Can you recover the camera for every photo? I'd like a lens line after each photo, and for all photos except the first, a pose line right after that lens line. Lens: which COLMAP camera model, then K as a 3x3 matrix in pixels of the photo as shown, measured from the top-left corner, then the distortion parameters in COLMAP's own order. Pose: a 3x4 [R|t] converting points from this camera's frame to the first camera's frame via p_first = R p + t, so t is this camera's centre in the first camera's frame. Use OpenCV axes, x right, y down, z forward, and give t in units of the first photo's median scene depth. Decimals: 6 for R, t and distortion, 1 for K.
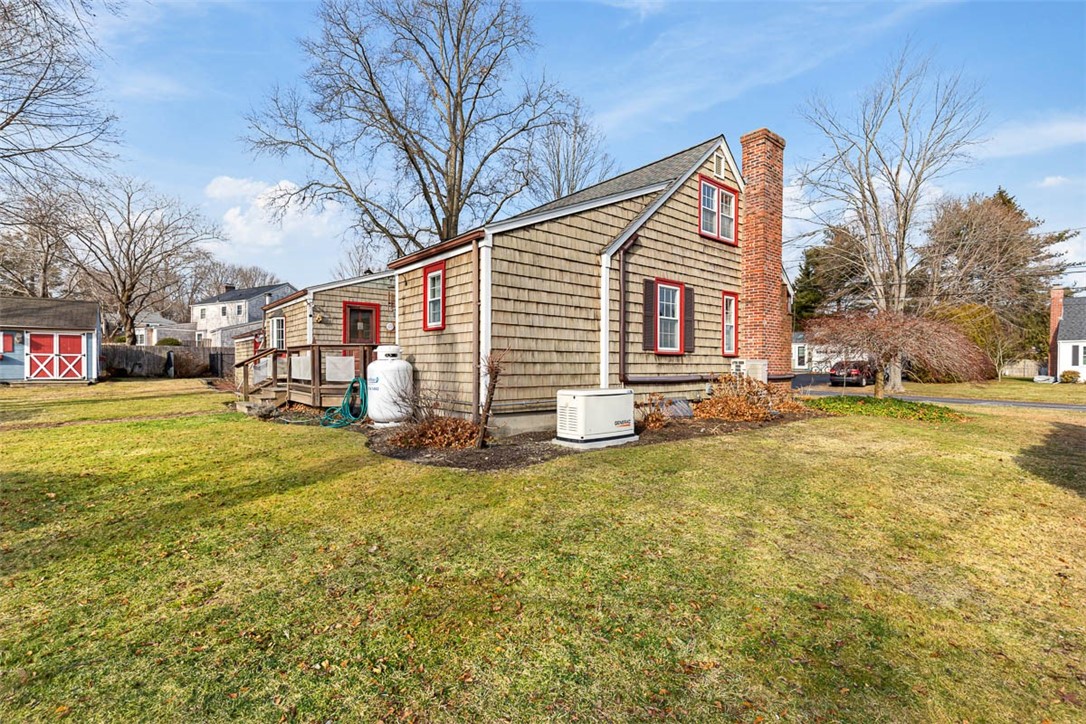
lens RADIAL K [[493.8, 0, 542.1], [0, 493.8, 355.4], [0, 0, 1]] dist [0.012871, -0.002835]
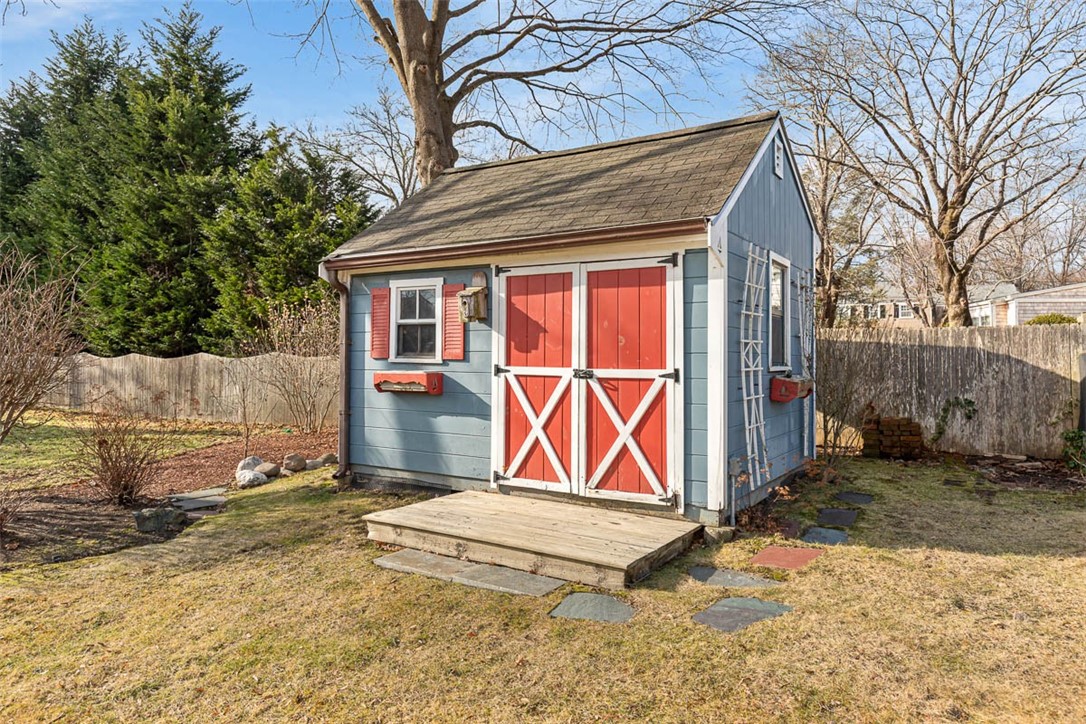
lens RADIAL K [[684.1, 0, 541.6], [0, 684.1, 356.6], [0, 0, 1]] dist [-0.005001, -0.002224]
pose [[0.306582, -0.007650, -0.951813, -0.567265], [0.005696, 0.999965, -0.006202, -0.004858], [0.951827, -0.003520, 0.306615, 0.713781]]
